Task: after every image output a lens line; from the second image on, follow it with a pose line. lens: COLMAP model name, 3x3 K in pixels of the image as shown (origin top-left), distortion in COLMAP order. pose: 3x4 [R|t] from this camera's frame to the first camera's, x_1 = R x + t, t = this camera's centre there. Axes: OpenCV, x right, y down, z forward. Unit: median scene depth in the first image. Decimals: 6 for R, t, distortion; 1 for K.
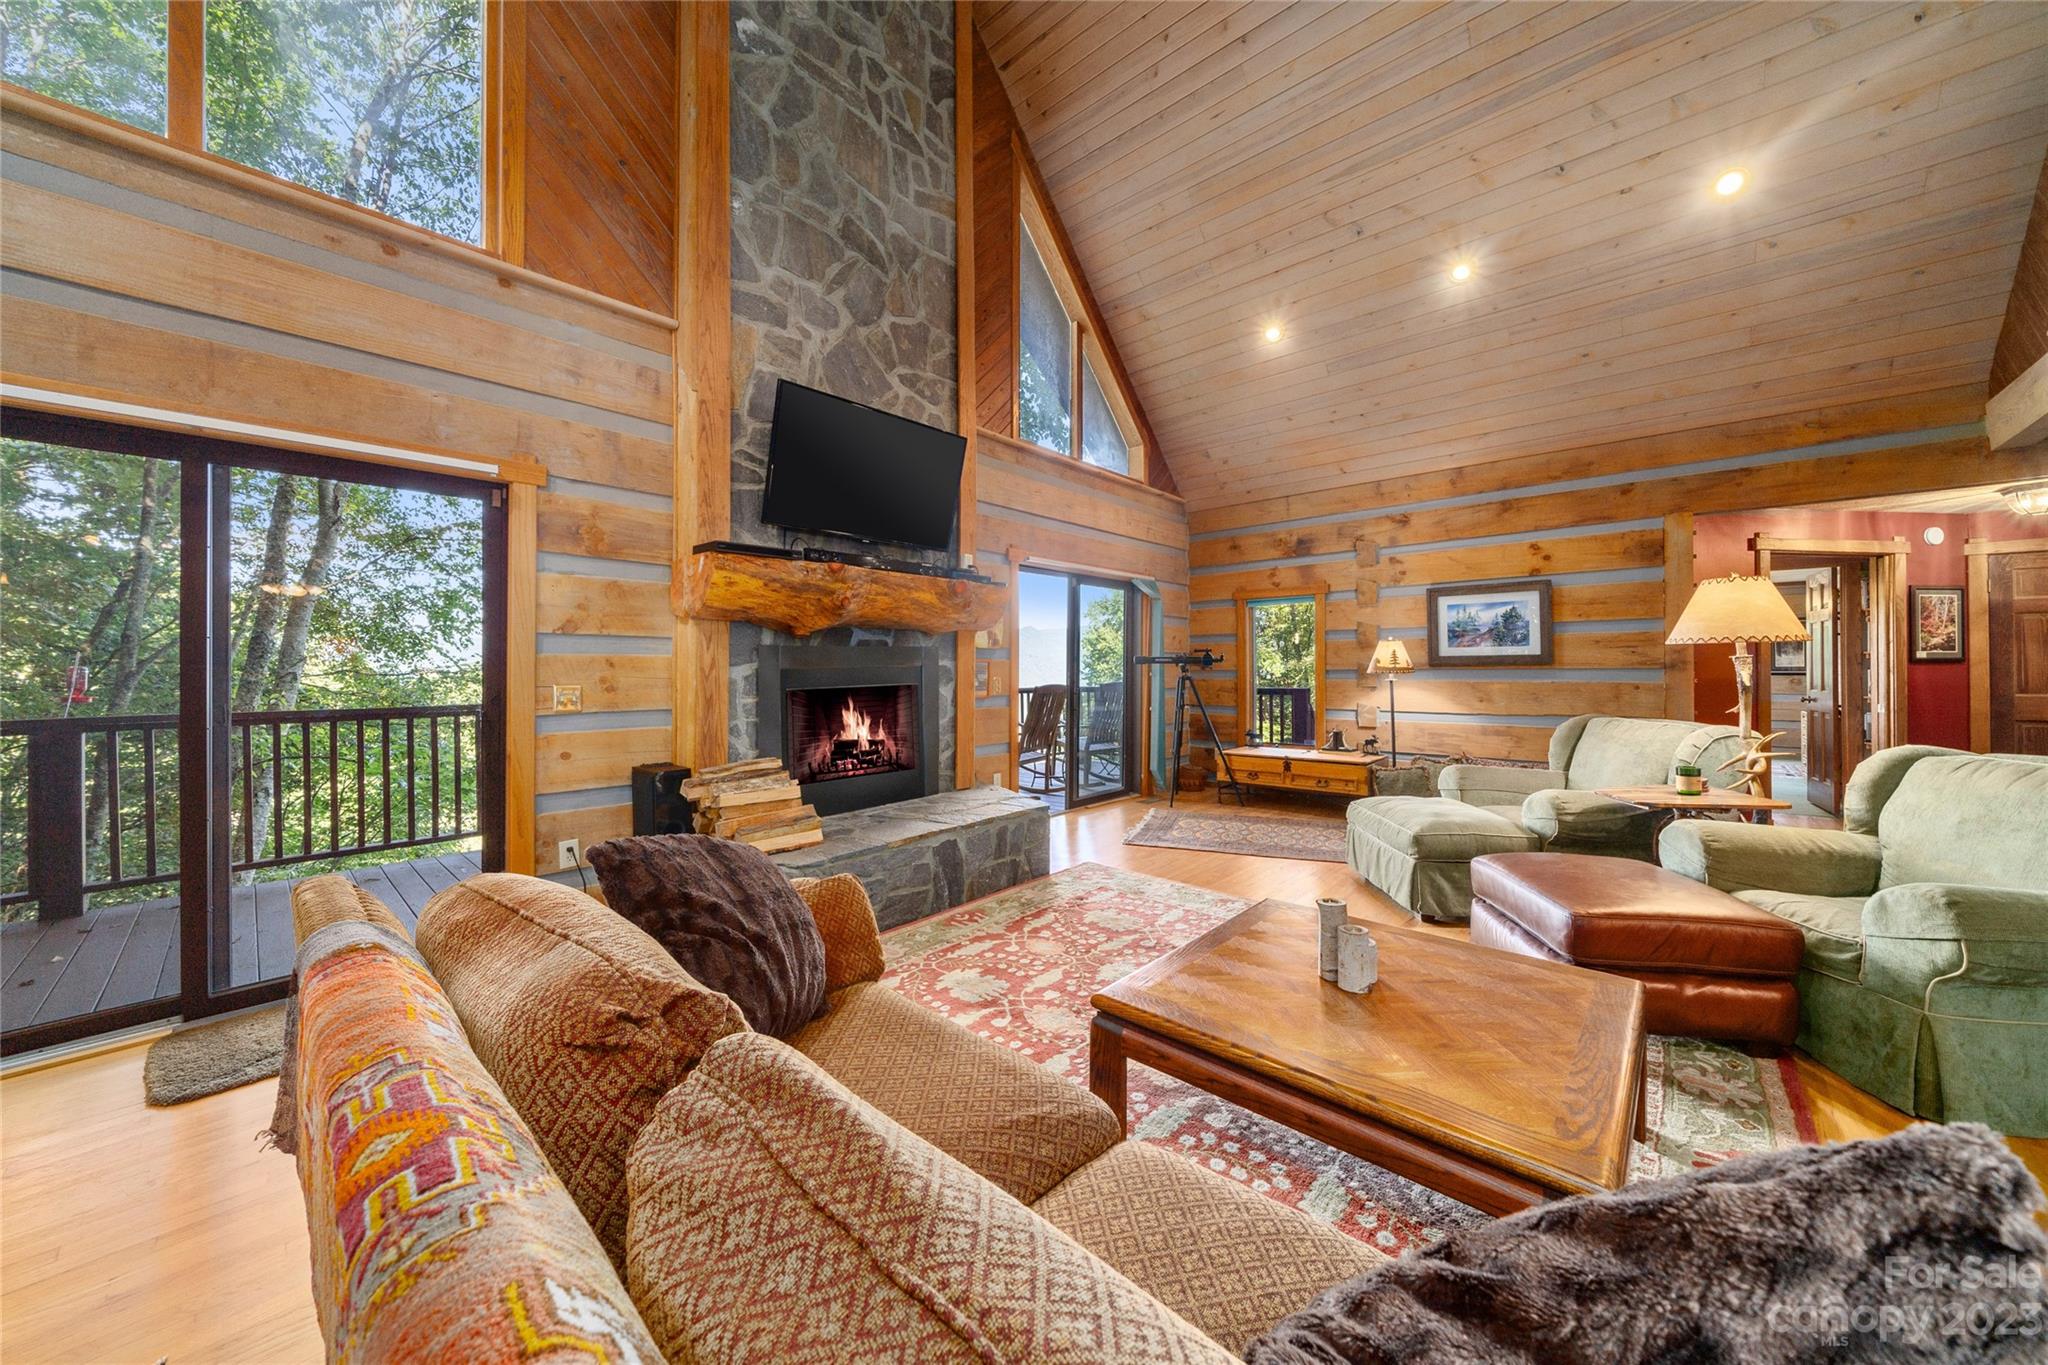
lens RADIAL K [[712.1, 0, 1023.2], [0, 712.1, 662.2], [0, 0, 1]] dist [-0.005498, 0.000396]
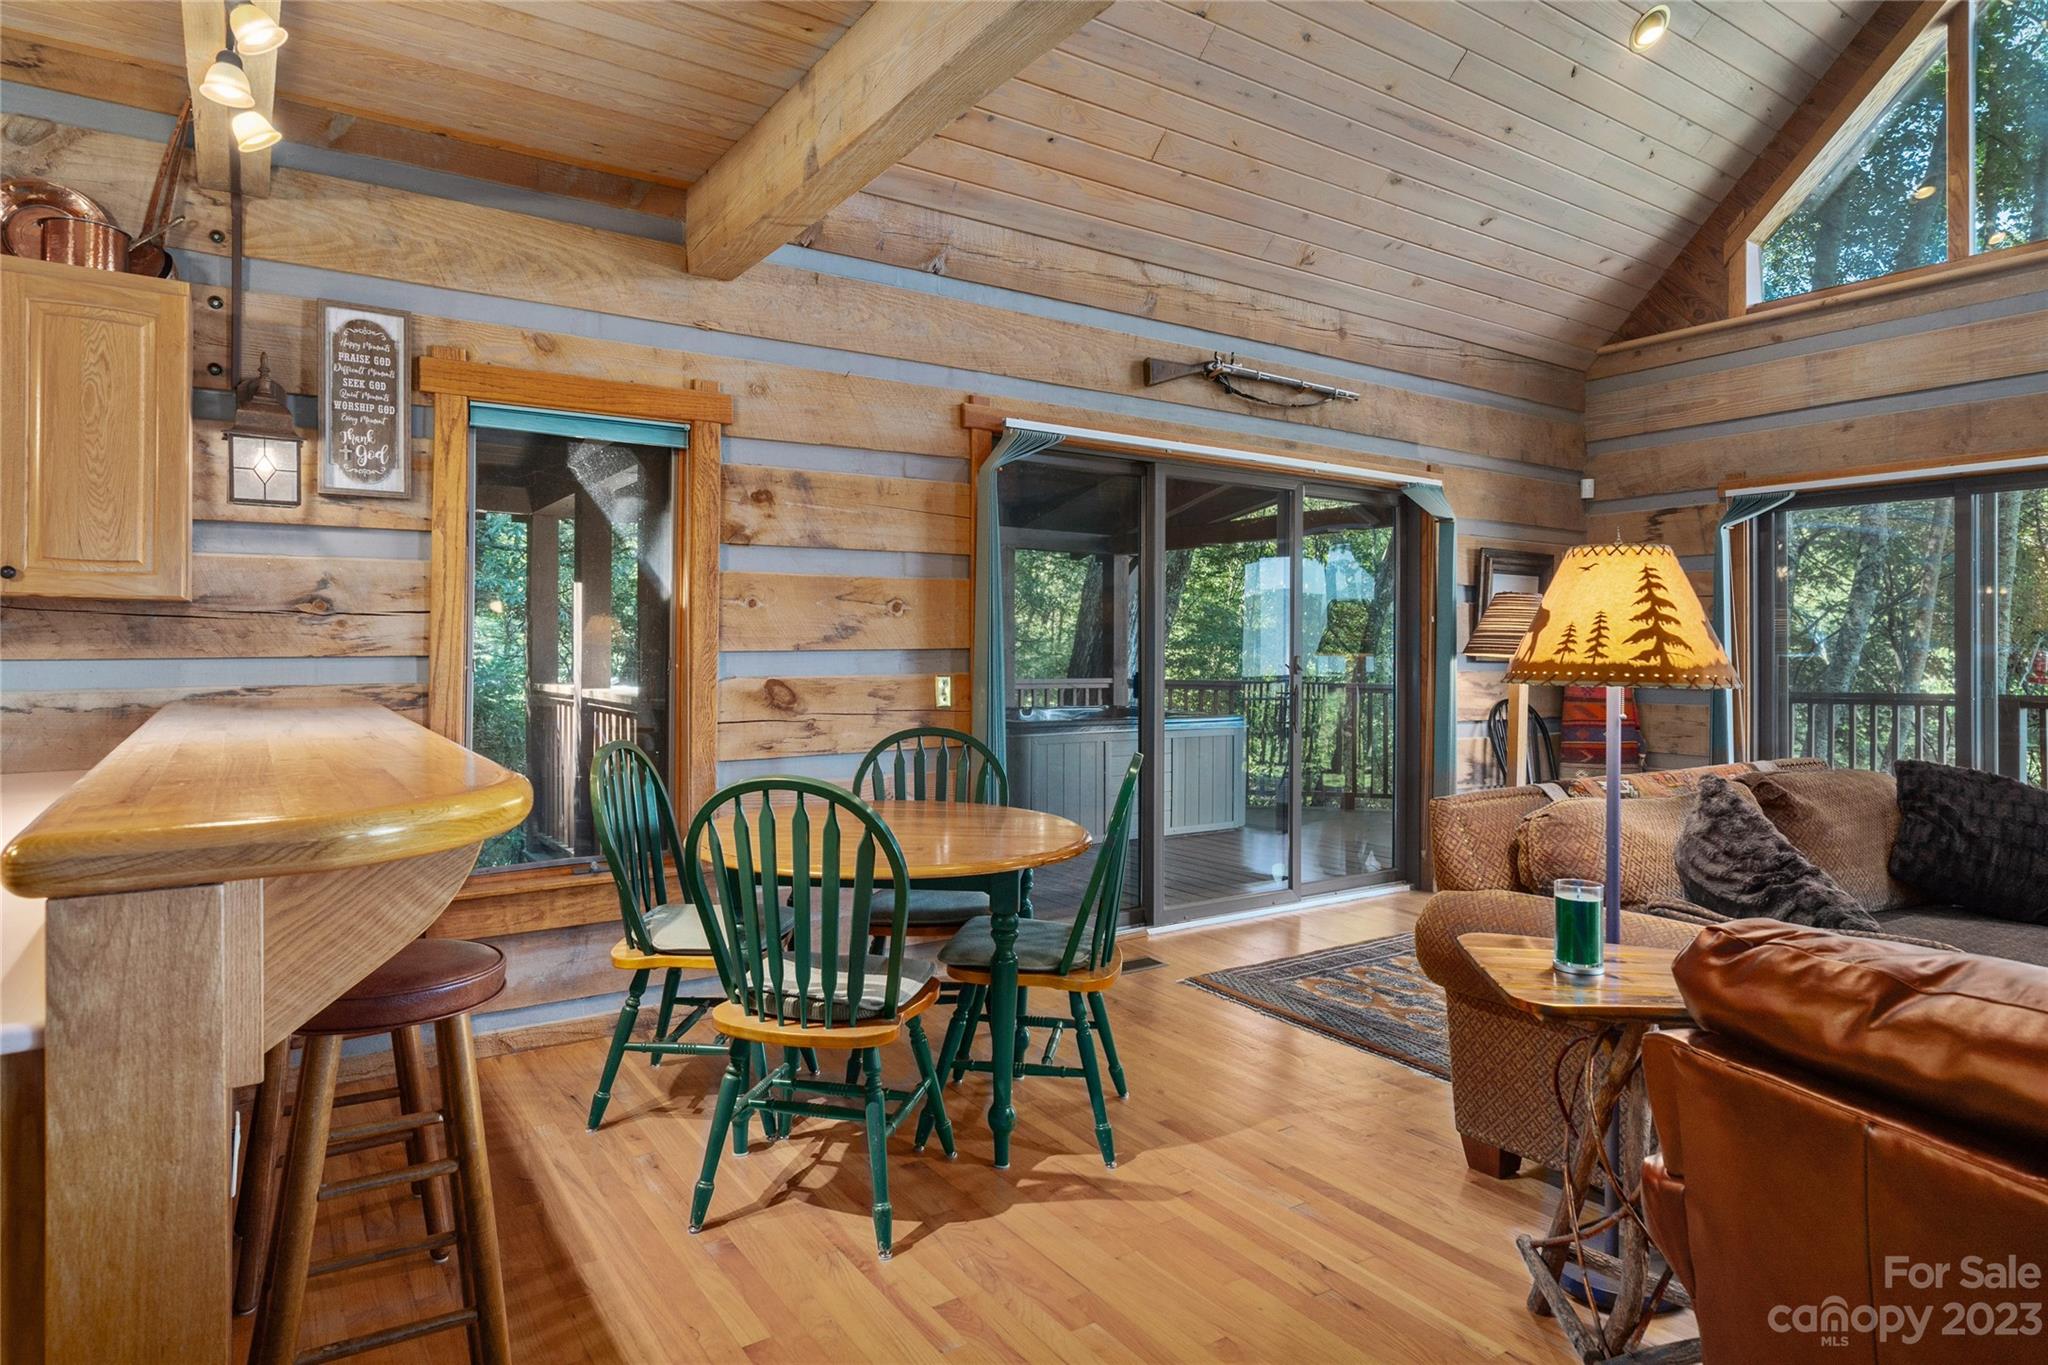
lens RADIAL K [[1157.9, 0, 1021.8], [0, 1157.9, 647.1], [0, 0, 1]] dist [-0.004740, 0.005165]
pose [[-0.239669, 0.001623, -0.970853, 0.814882], [0.003603, 0.999993, 0.000782, -0.006012], [0.970848, -0.003311, -0.239674, -0.117181]]
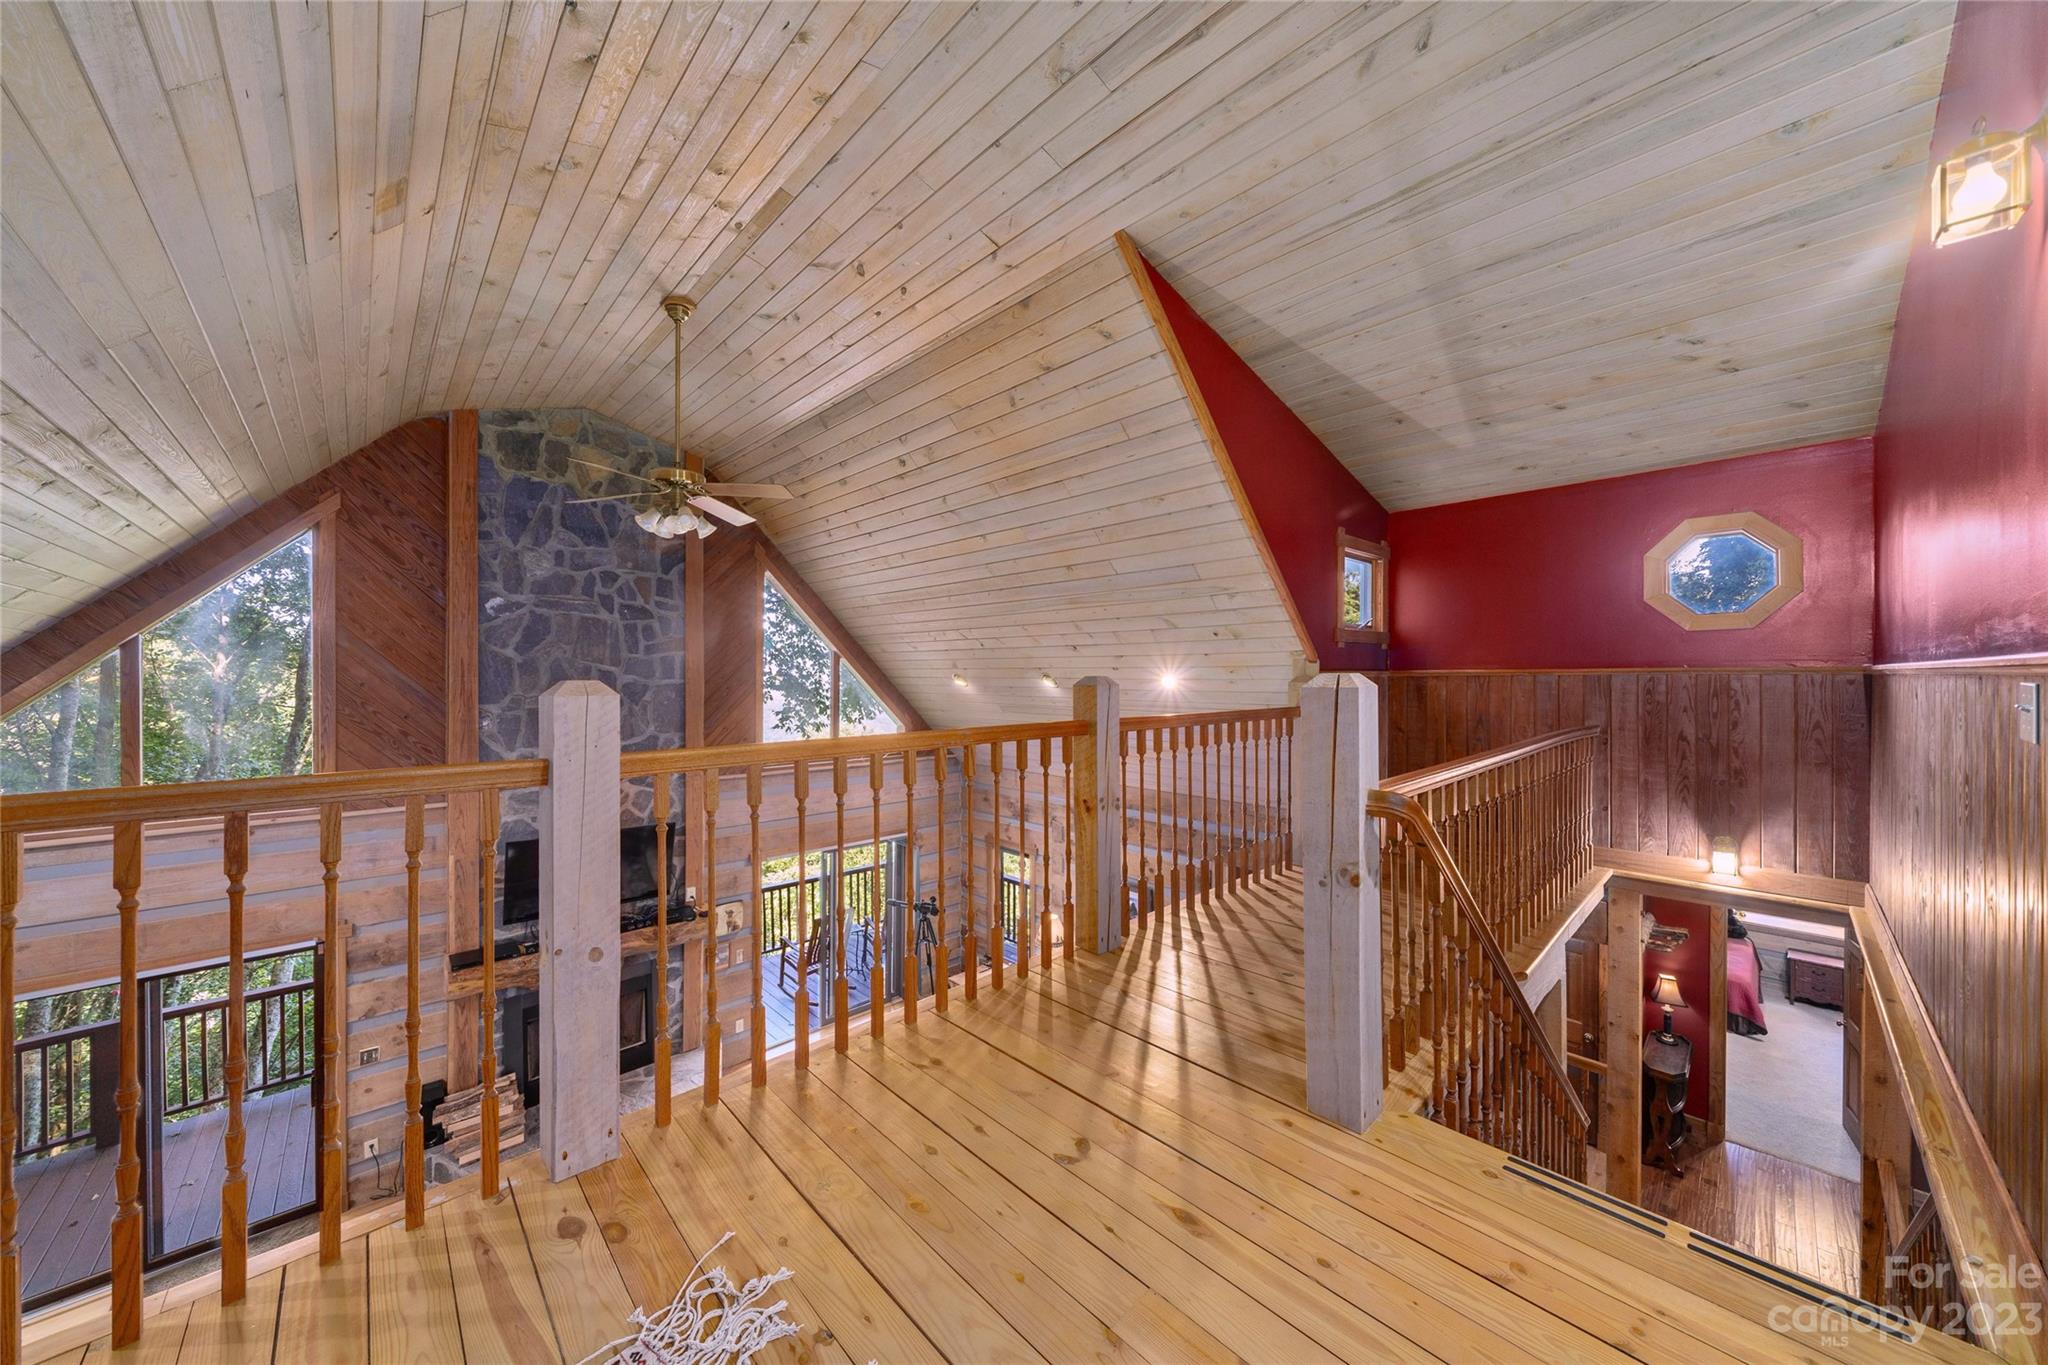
lens RADIAL K [[712.1, 0, 1029.1], [0, 712.1, 673.8], [0, 0, 1]] dist [-0.005498, 0.000396]
pose [[0.996692, 0.003520, -0.081195, 0.828116], [-0.002873, 0.999963, 0.008078, -0.690990], [0.081221, -0.007818, 0.996665, -0.420105]]
